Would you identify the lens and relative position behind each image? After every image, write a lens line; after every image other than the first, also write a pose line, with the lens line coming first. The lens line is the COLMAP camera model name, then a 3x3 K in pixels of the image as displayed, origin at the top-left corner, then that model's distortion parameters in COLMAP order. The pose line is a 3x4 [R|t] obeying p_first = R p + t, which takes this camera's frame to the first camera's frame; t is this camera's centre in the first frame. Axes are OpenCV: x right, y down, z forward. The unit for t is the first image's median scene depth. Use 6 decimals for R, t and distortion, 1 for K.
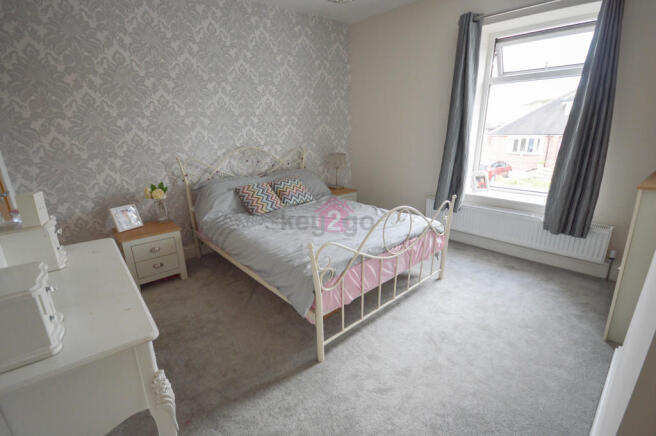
lens RADIAL K [[295.4, 0, 328.0], [0, 295.4, 218.0], [0, 0, 1]] dist [-0.002451, -0.000494]
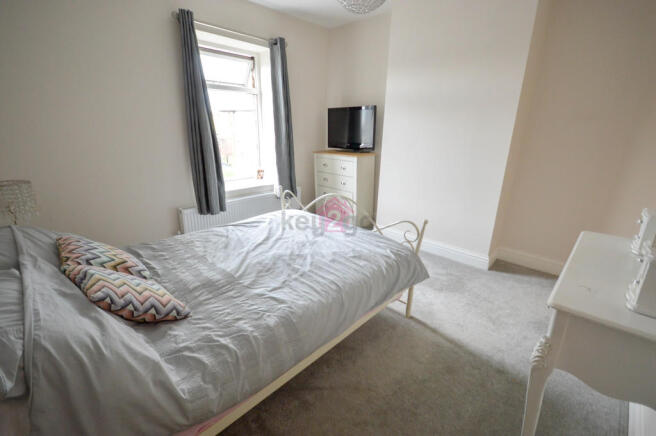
lens RADIAL K [[295.4, 0, 328.0], [0, 295.4, 218.0], [0, 0, 1]] dist [-0.002451, -0.000494]
pose [[-0.070829, -0.276560, 0.958383, -0.706918], [0.296354, 0.911578, 0.284955, -0.225478], [-0.952448, 0.304204, 0.017393, 0.792067]]
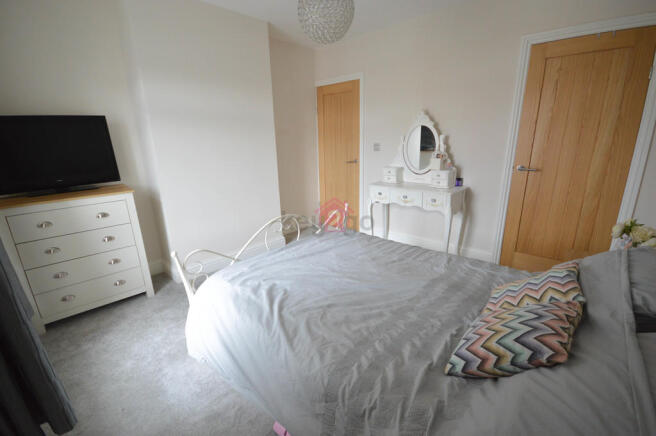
lens RADIAL K [[295.4, 0, 328.0], [0, 295.4, 218.0], [0, 0, 1]] dist [-0.002451, -0.000494]
pose [[-0.994696, 0.073921, -0.071523, 0.094104], [0.022354, 0.834095, 0.551168, -0.465647], [0.100400, 0.546646, -0.831323, 1.443119]]
